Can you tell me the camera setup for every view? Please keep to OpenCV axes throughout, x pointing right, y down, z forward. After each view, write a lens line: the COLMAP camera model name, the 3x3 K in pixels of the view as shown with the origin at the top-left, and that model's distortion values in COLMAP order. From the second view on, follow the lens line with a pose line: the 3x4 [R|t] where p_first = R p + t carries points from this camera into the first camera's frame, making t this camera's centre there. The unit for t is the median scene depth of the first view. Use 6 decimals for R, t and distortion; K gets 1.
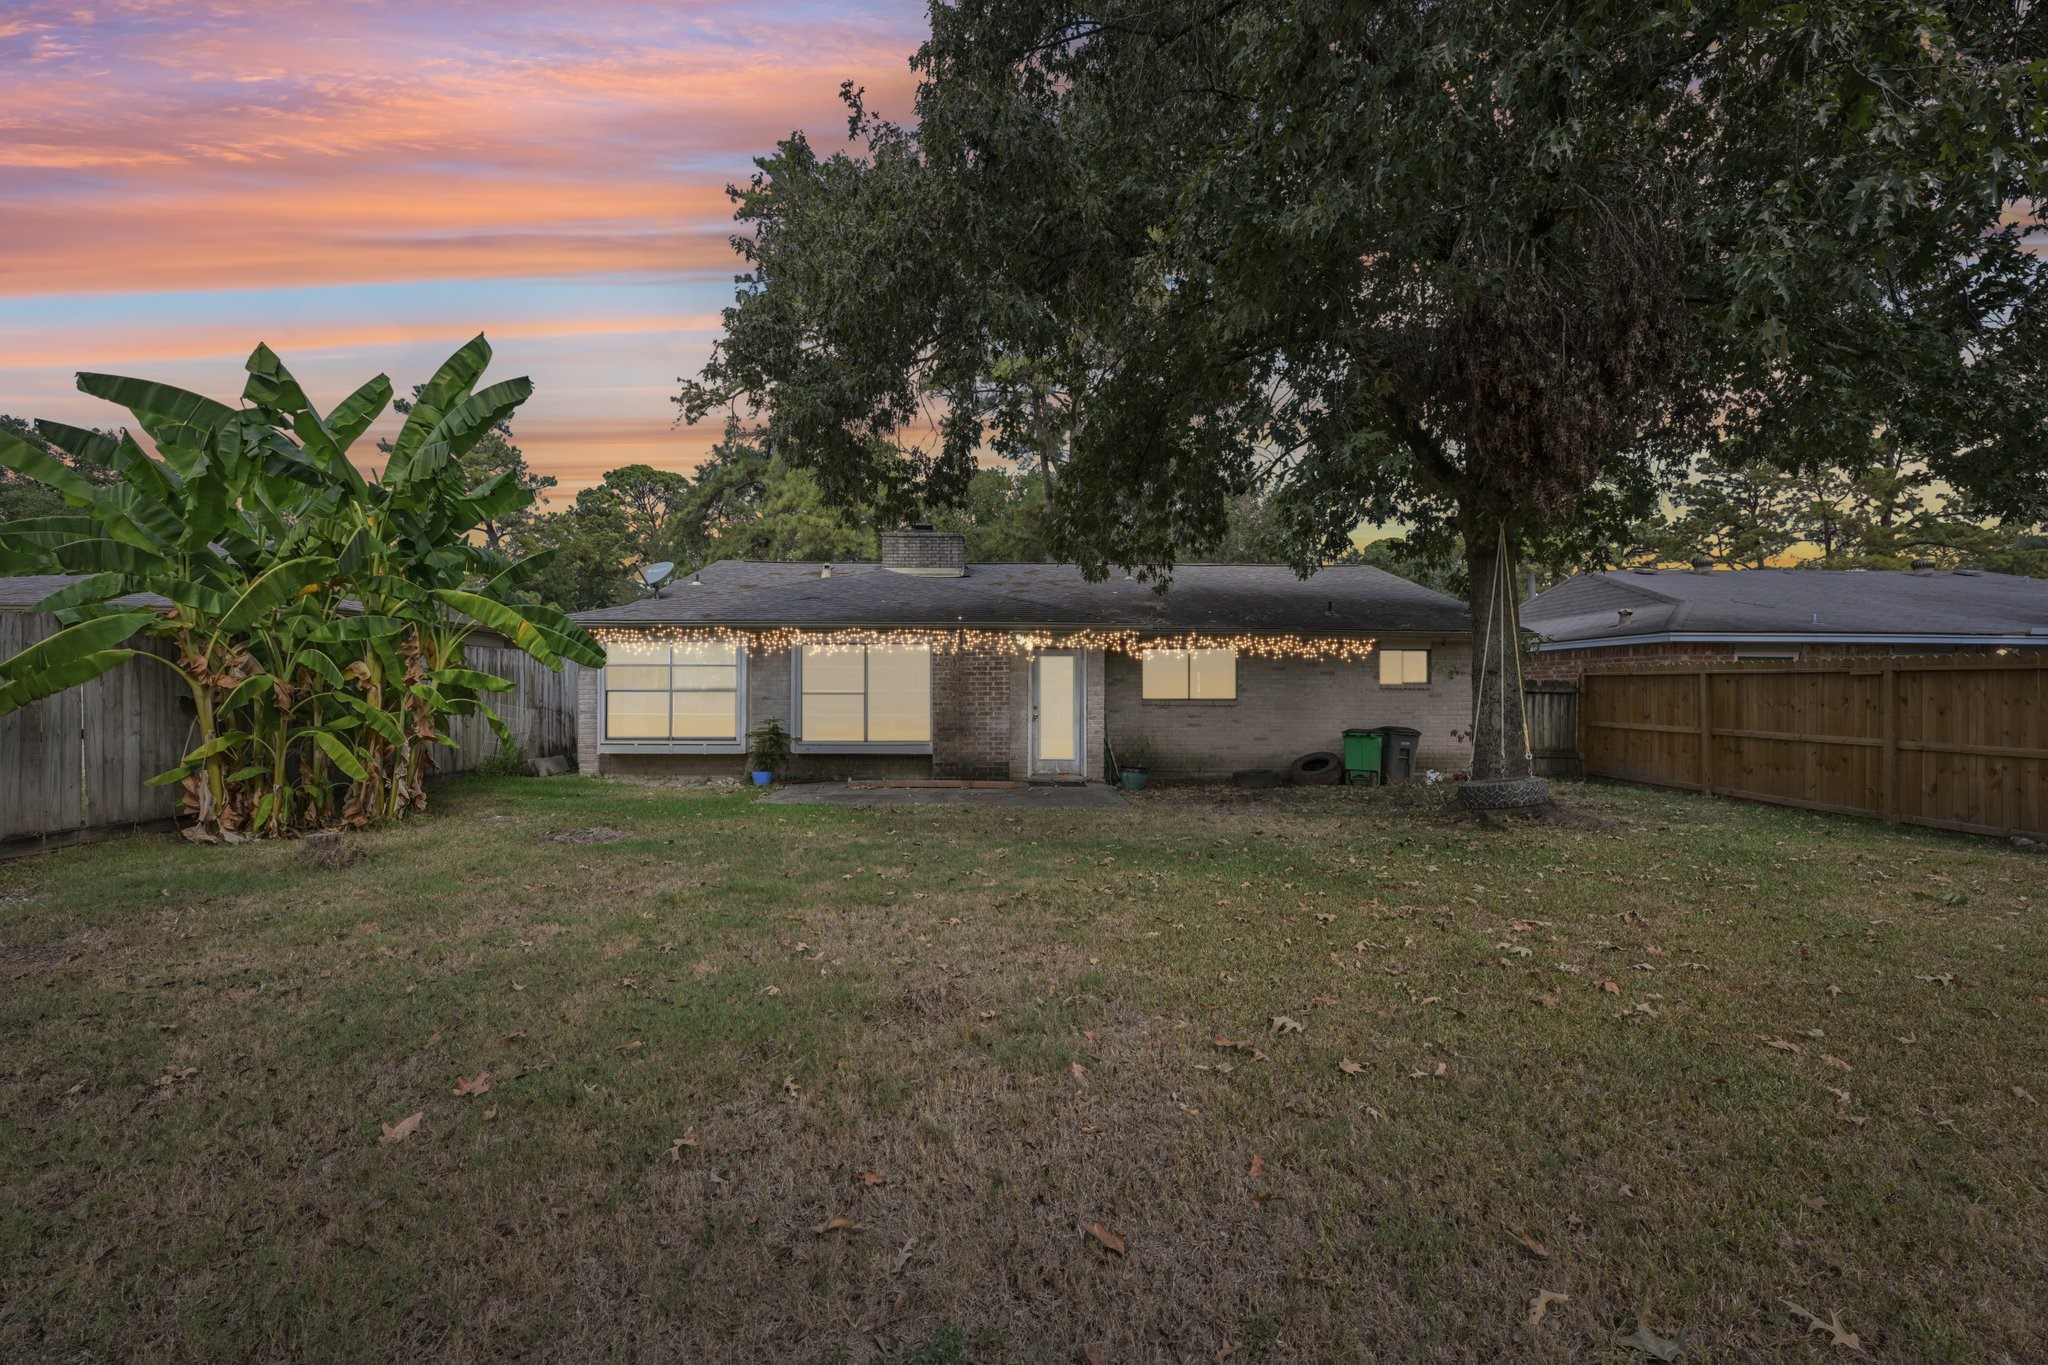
lens RADIAL K [[814.8, 0, 1023.5], [0, 814.8, 699.1], [0, 0, 1]] dist [0.000503, -0.000092]
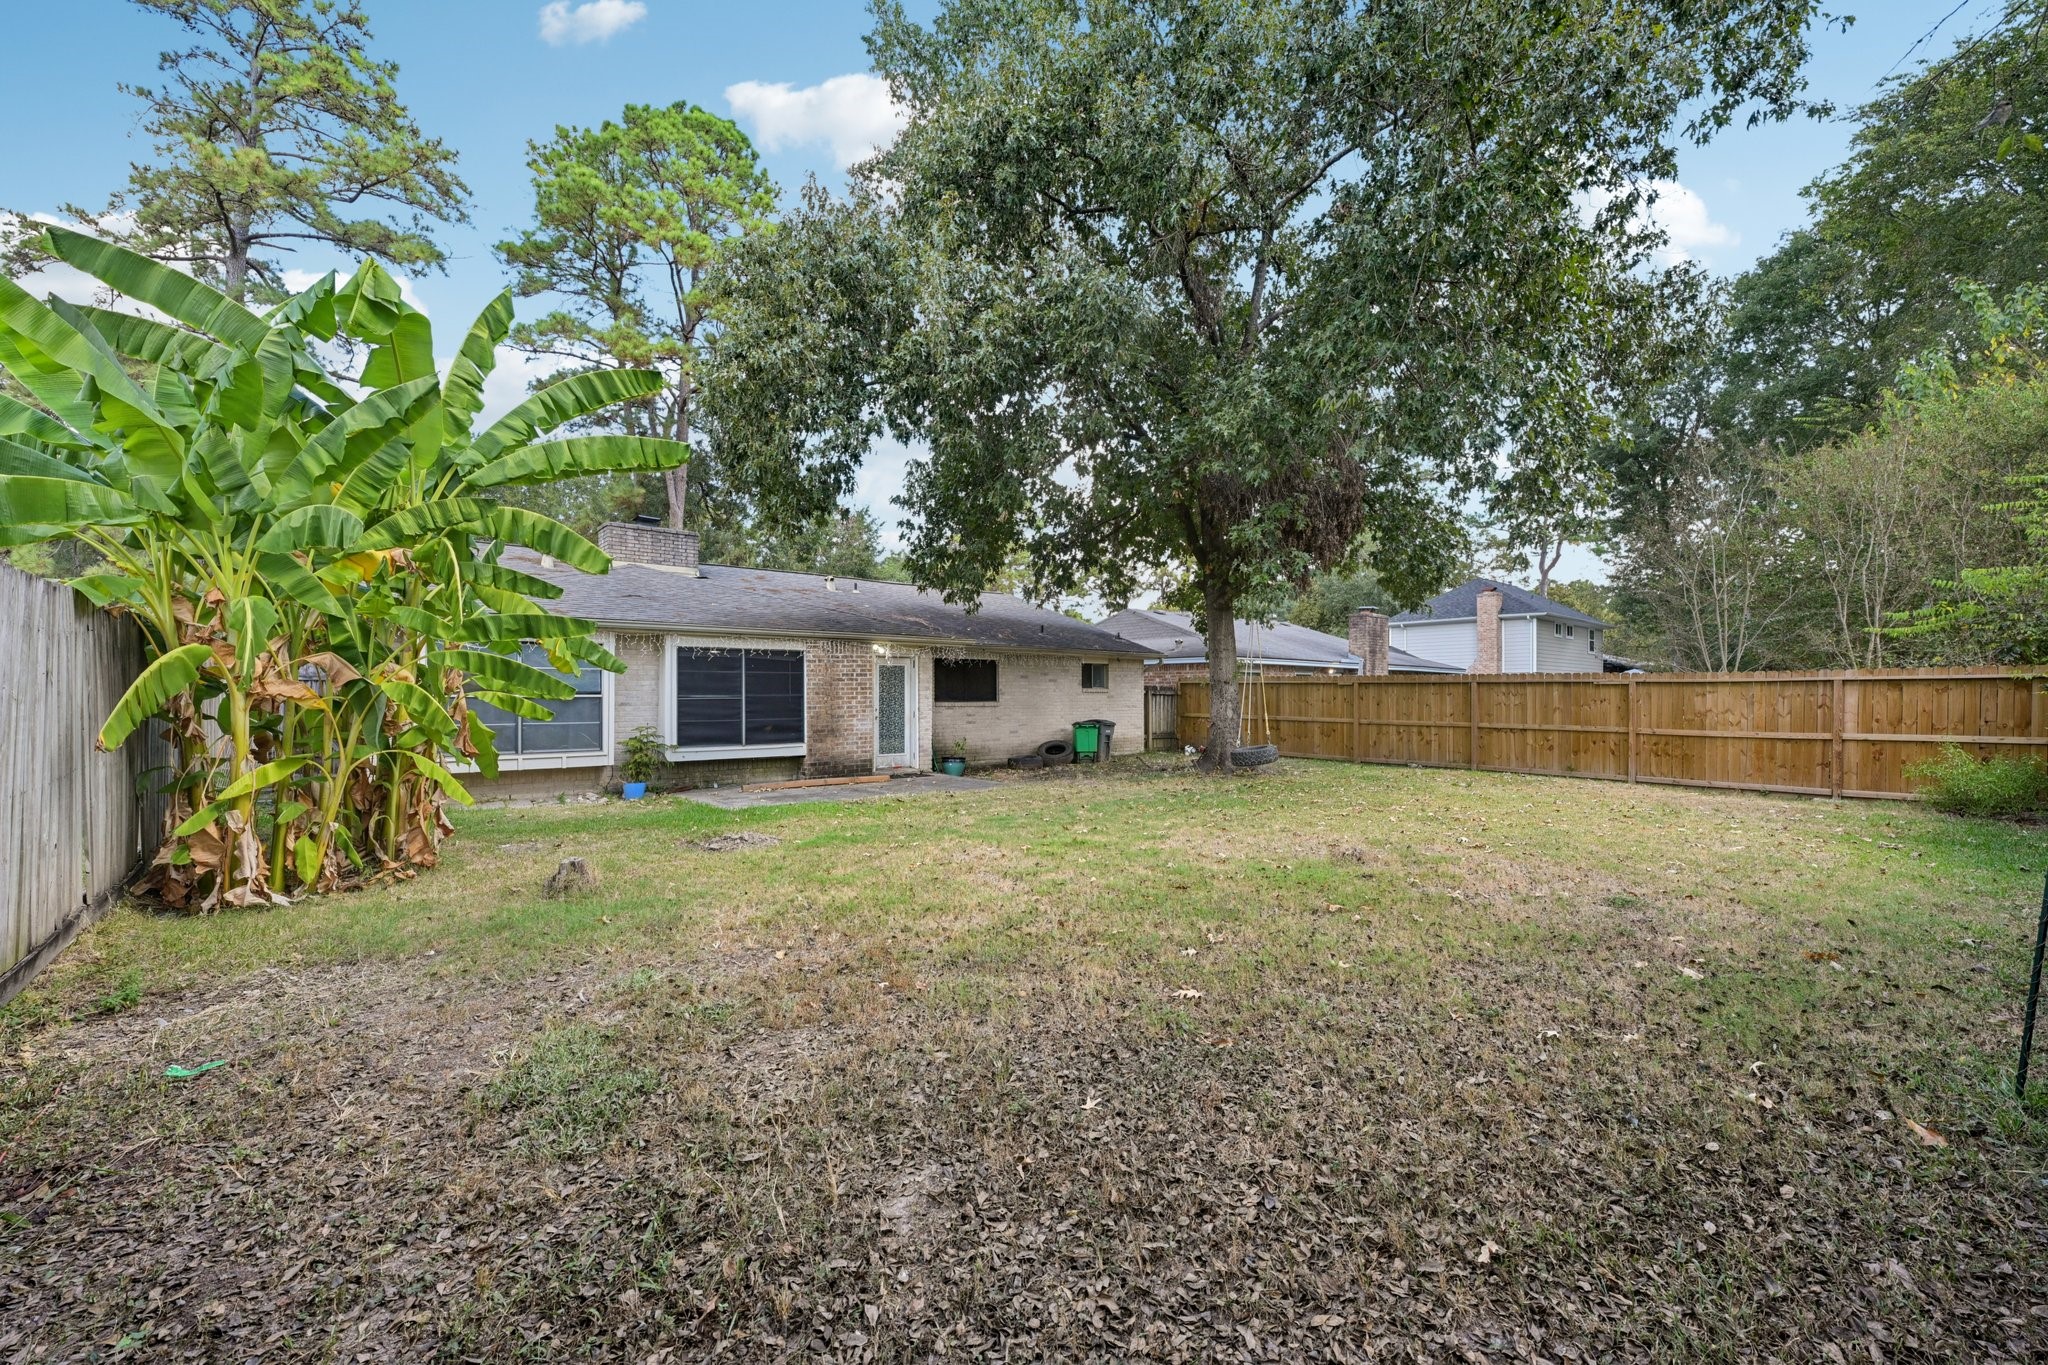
lens RADIAL K [[814.8, 0, 1020.5], [0, 814.8, 680.5], [0, 0, 1]] dist [0.000503, -0.000092]
pose [[0.782034, 0.005943, 0.623208, -0.521420], [0.007603, 0.999789, -0.019074, -0.006770], [-0.623190, 0.019655, 0.781824, 0.000261]]
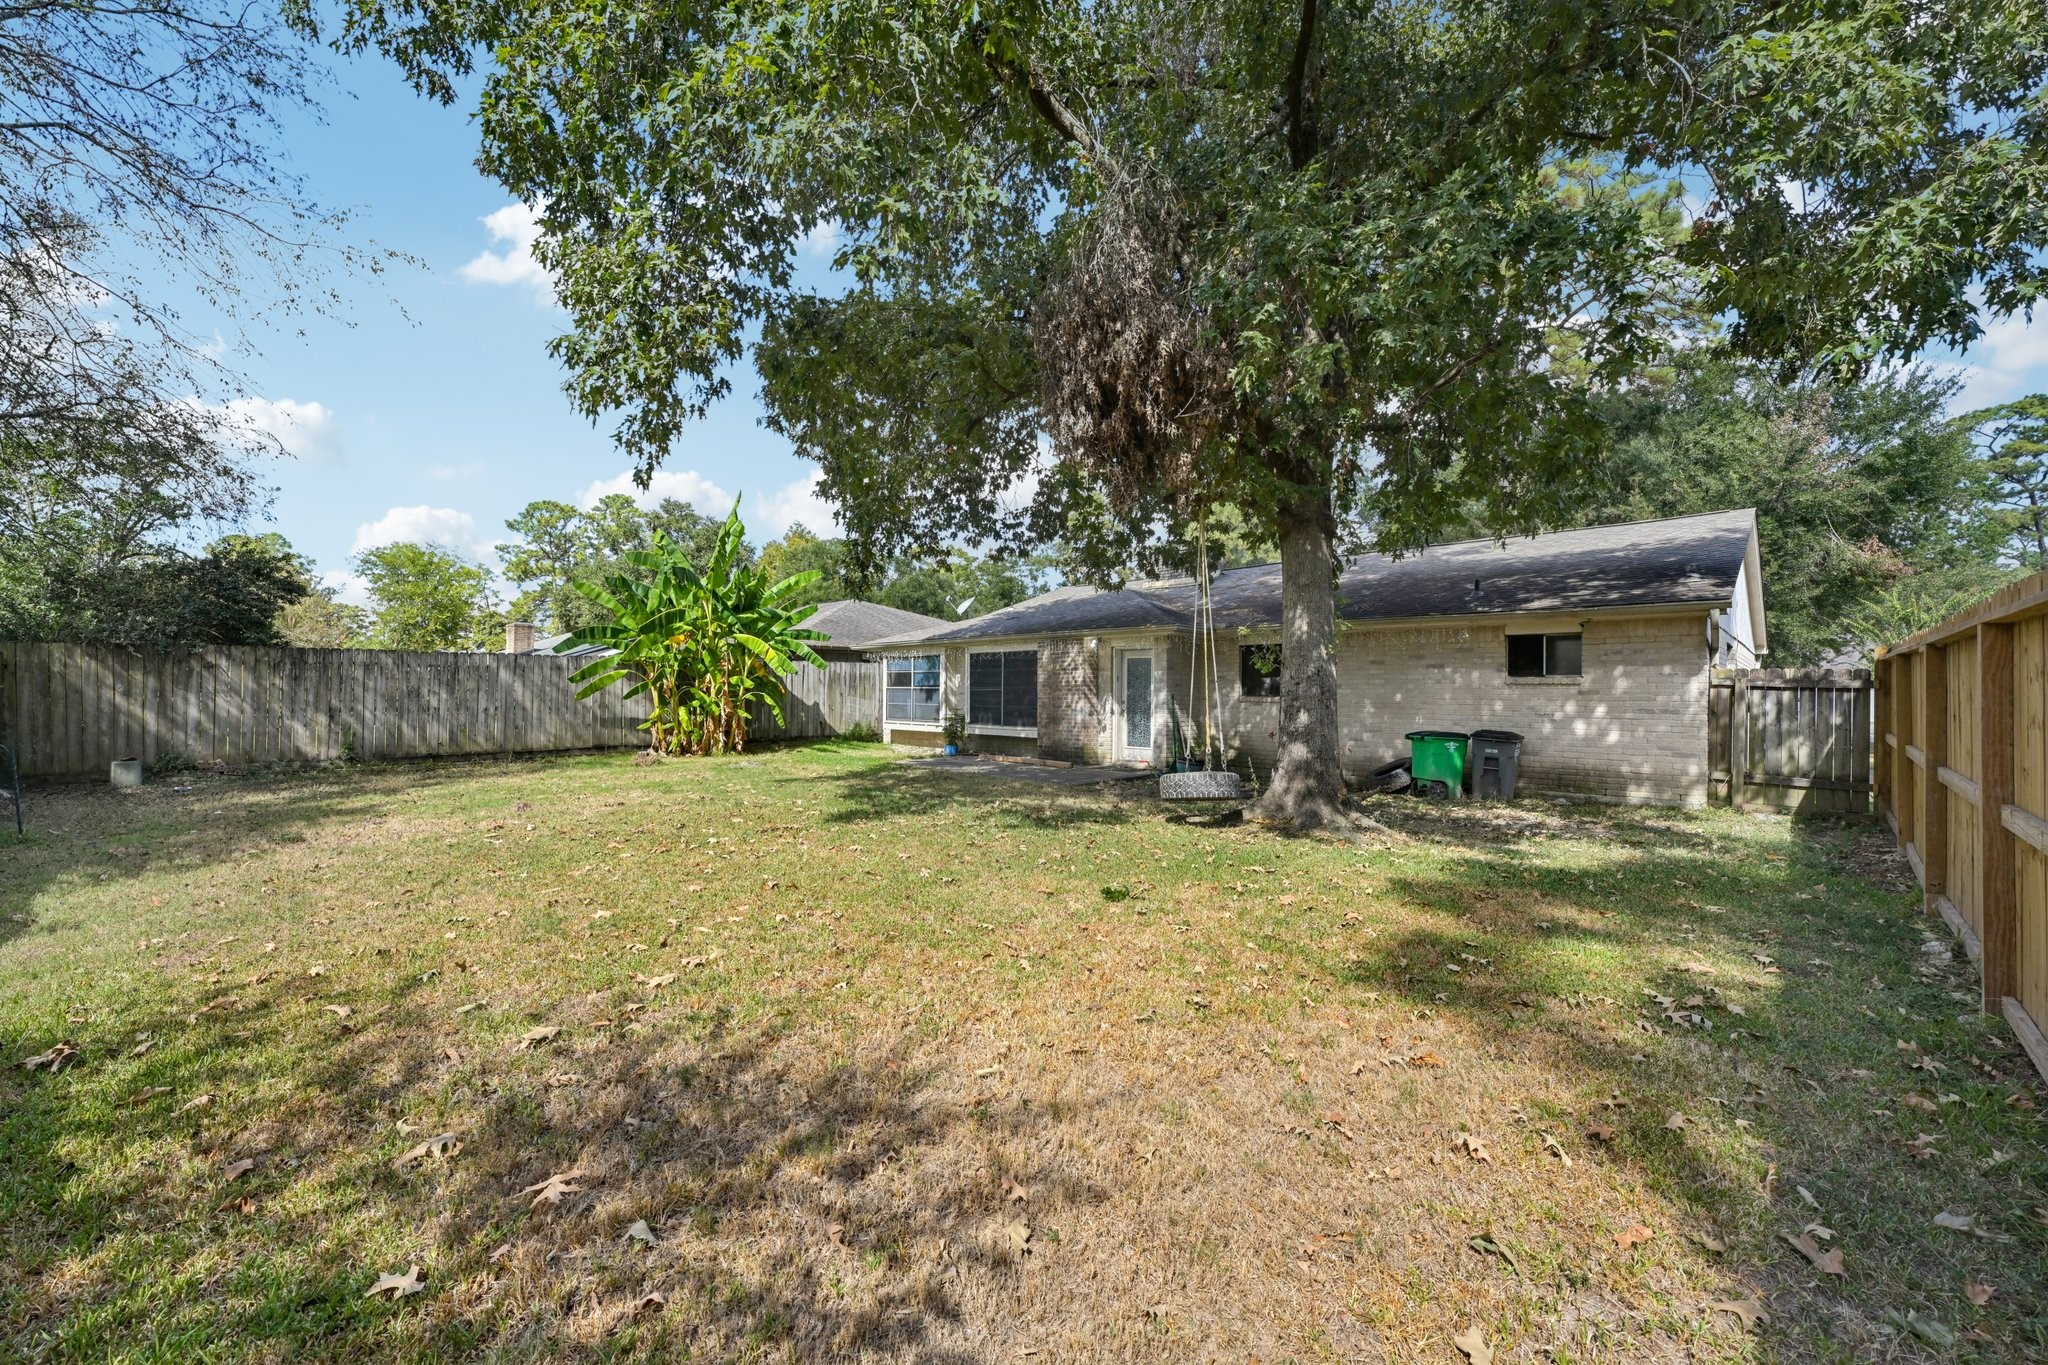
lens RADIAL K [[814.8, 0, 1022.3], [0, 814.8, 685.1], [0, 0, 1]] dist [0.000503, -0.000092]
pose [[0.713017, -0.004602, -0.701132, 0.713446], [-0.003114, 0.999948, -0.009729, -0.002210], [0.701140, 0.009120, 0.712966, 0.078893]]
